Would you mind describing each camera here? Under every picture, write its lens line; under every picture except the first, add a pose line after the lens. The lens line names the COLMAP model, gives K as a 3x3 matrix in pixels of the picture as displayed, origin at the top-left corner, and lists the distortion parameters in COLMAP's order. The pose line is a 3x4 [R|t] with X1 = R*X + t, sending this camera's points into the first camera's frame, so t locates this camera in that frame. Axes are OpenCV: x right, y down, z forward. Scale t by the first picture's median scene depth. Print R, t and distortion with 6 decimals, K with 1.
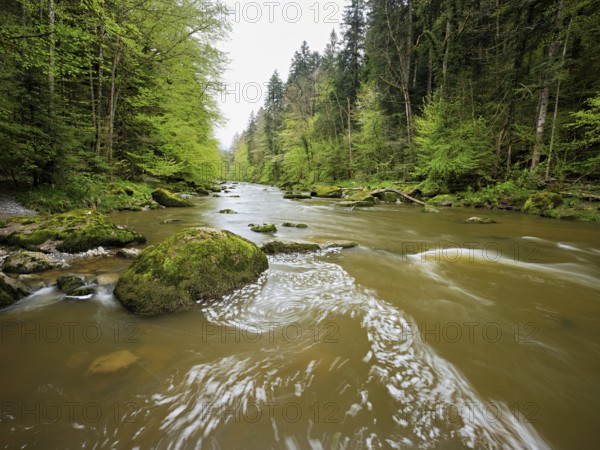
lens RADIAL K [[286.9, 0, 300.0], [0, 286.9, 225.0], [0, 0, 1]] dist [-0.001896, 0.000567]
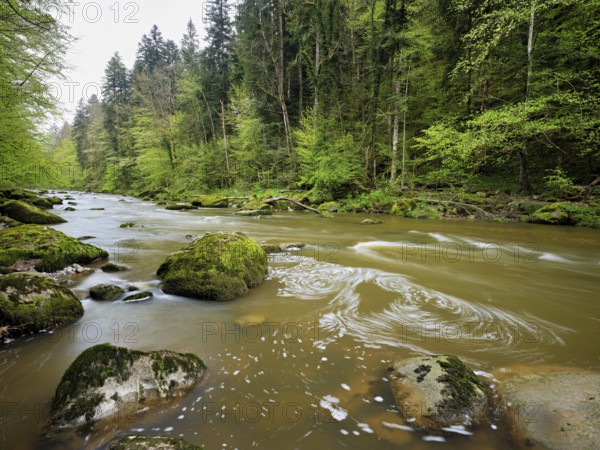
lens RADIAL K [[322.2, 0, 300.0], [0, 322.2, 225.0], [0, 0, 1]] dist [0.002590, 0.000605]
pose [[0.903748, -0.049555, 0.425187, -0.082876], [0.066705, 0.997446, -0.025533, 0.004547], [-0.422836, 0.051437, 0.904745, -0.042805]]
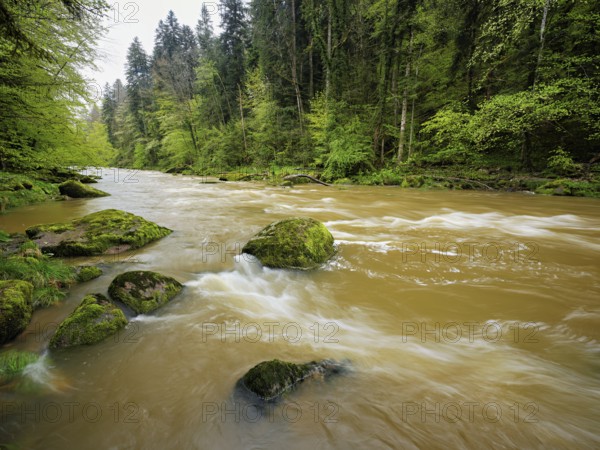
lens RADIAL K [[277.3, 0, 300.0], [0, 277.3, 225.0], [0, 0, 1]] dist [0.002193, 0.000872]
pose [[0.906257, -0.096496, 0.411565, -0.110429], [0.071481, 0.994559, 0.075785, -0.006305], [-0.416639, -0.039262, 0.908224, -0.009842]]
